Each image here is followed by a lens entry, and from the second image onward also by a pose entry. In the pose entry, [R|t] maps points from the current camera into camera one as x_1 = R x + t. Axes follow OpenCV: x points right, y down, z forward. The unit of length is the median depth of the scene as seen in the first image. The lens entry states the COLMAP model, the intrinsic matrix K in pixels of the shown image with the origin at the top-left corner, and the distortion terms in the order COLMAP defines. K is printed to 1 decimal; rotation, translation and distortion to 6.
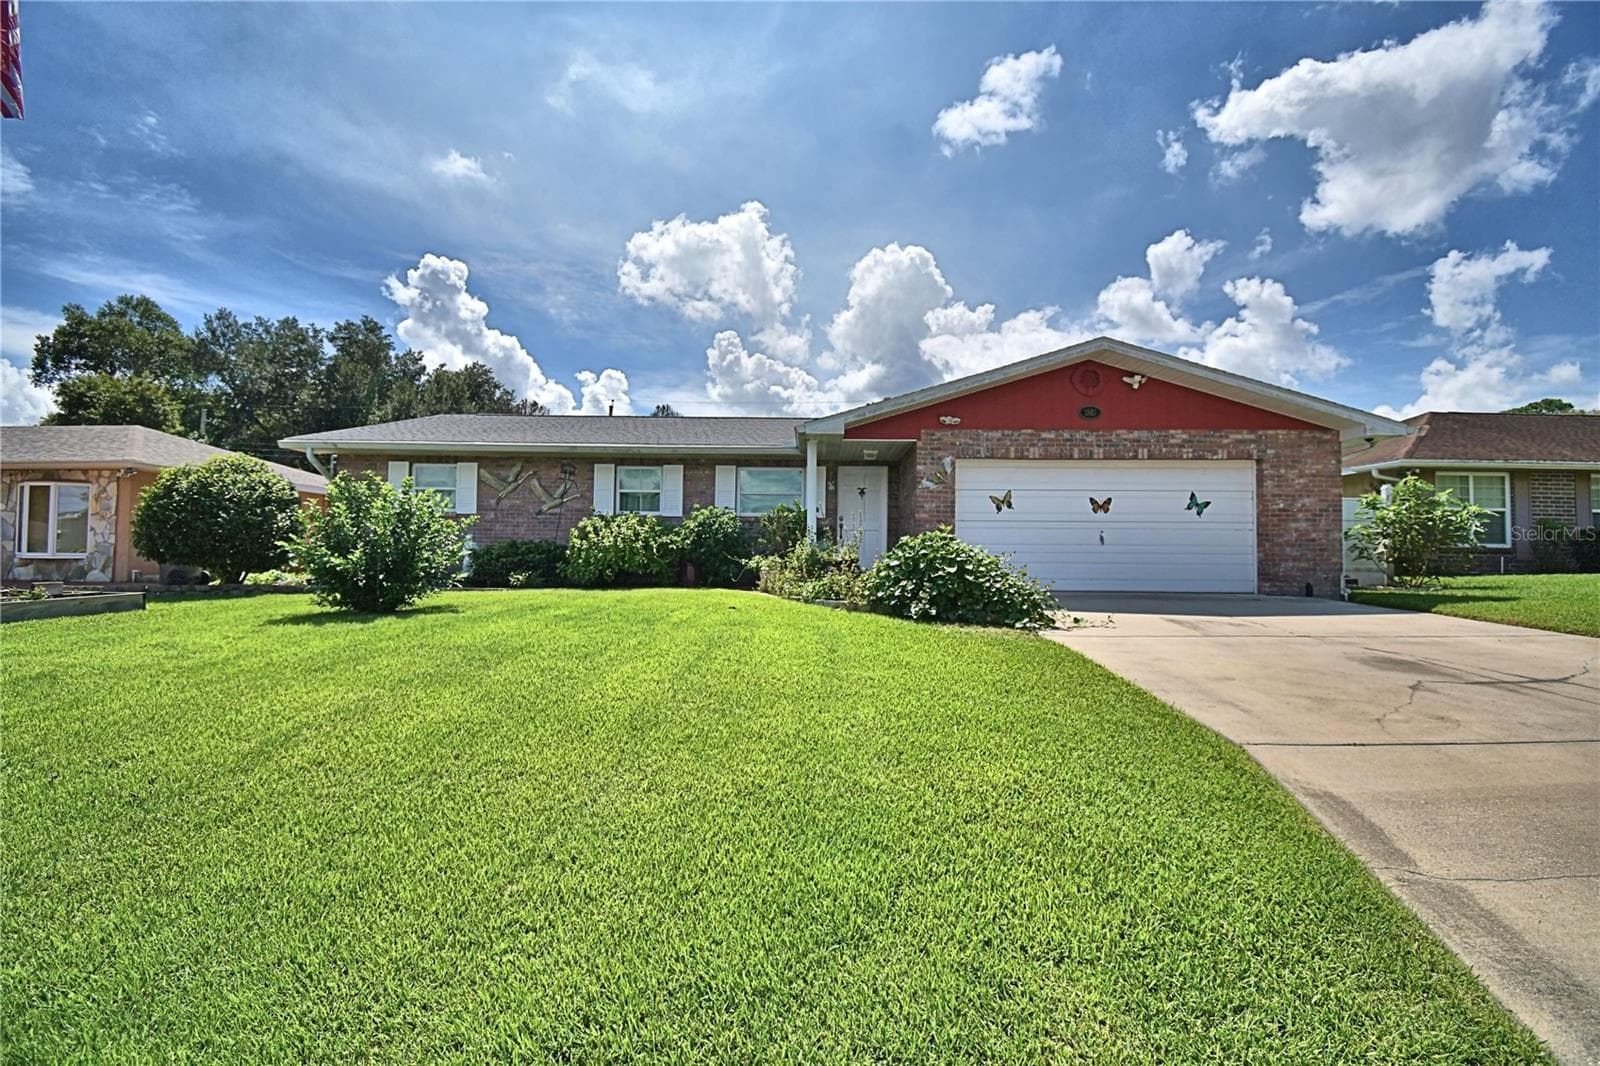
lens RADIAL K [[703.0, 0, 794.3], [0, 703.0, 531.3], [0, 0, 1]] dist [0.020068, -0.025427]
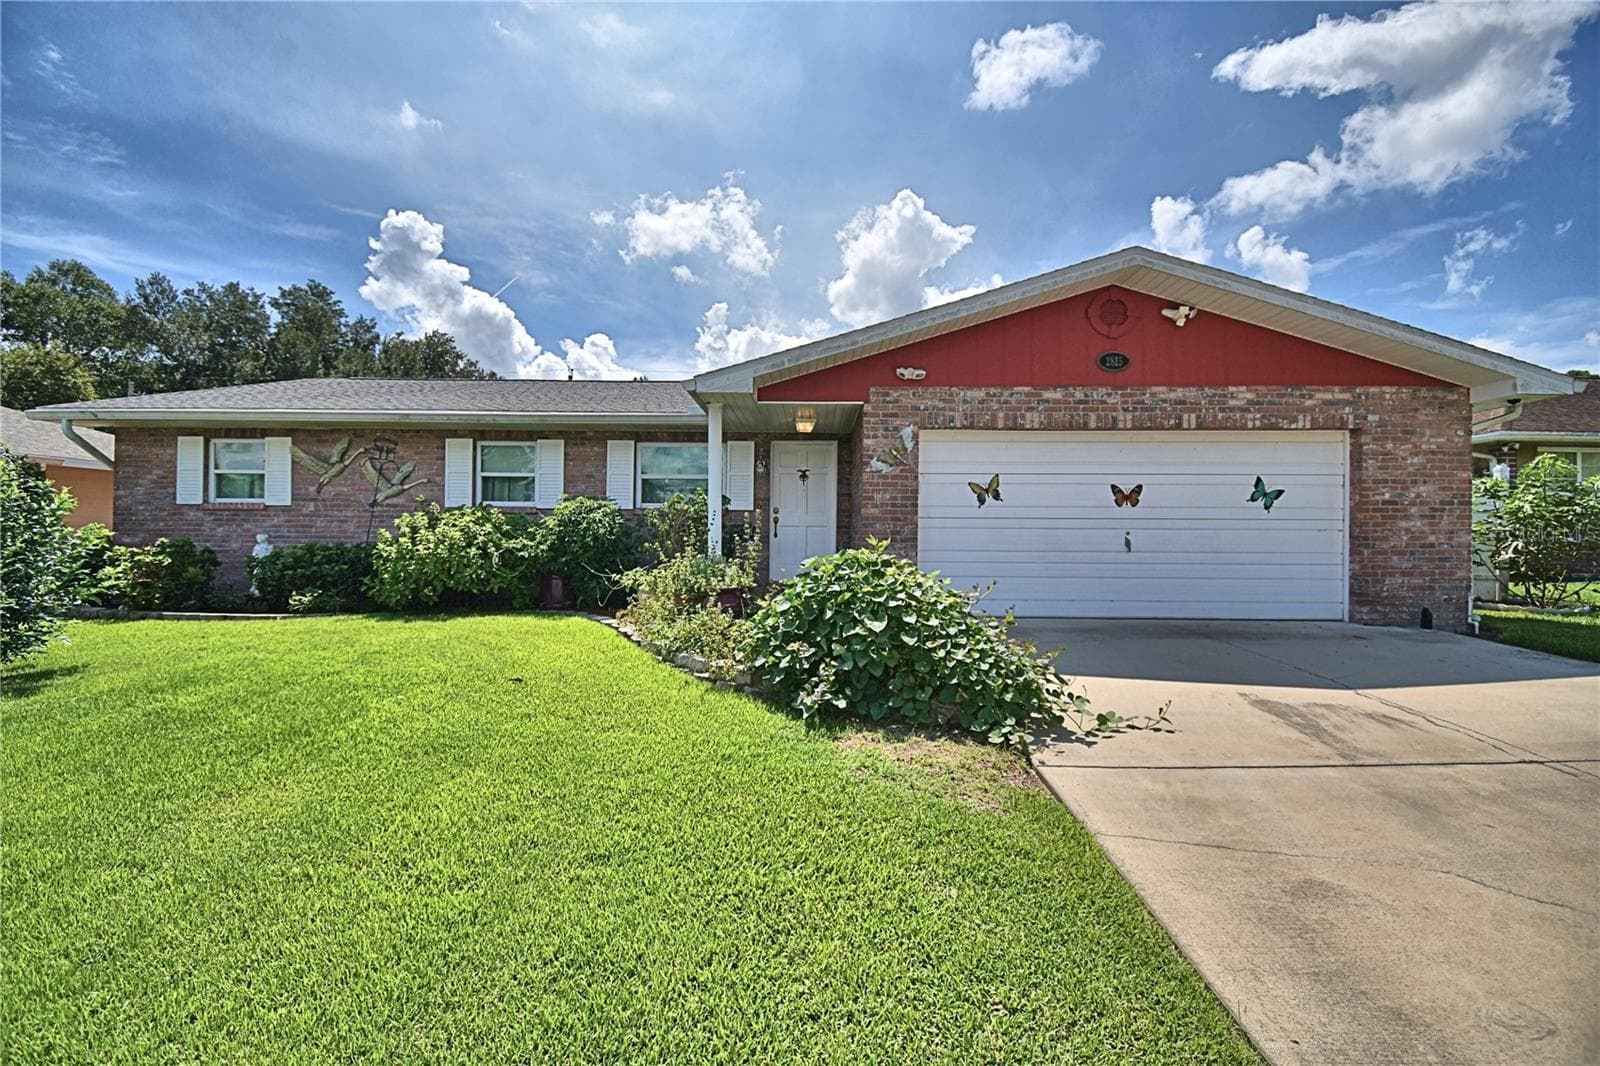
lens RADIAL K [[703.0, 0, 794.3], [0, 703.0, 531.3], [0, 0, 1]] dist [0.020068, -0.025427]
pose [[0.999995, -0.002014, -0.002403, 0.106482], [0.002093, 0.999448, 0.033156, -0.025341], [0.002335, -0.033160, 0.999447, 0.299107]]
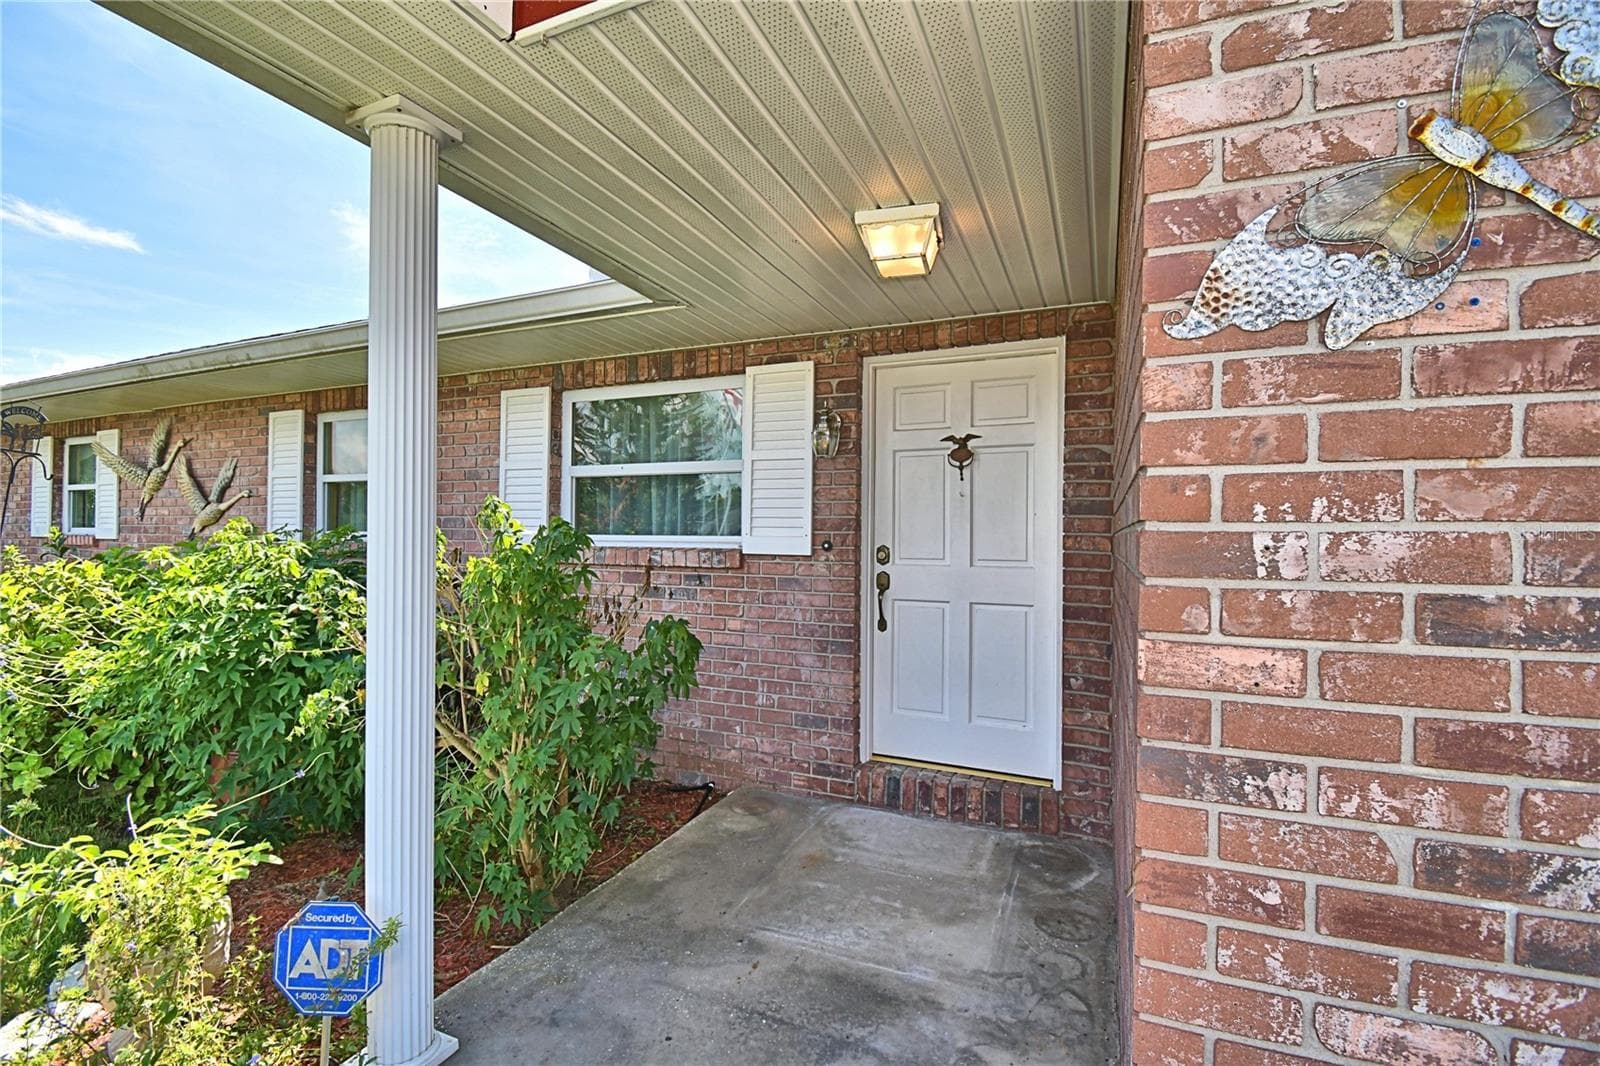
lens RADIAL K [[703.0, 0, 794.3], [0, 703.0, 531.3], [0, 0, 1]] dist [0.020068, -0.025427]
pose [[0.926896, -0.005648, -0.375276, 0.164453], [0.014888, 0.999653, 0.021727, -0.040309], [0.375023, -0.025725, 0.926658, 0.893436]]
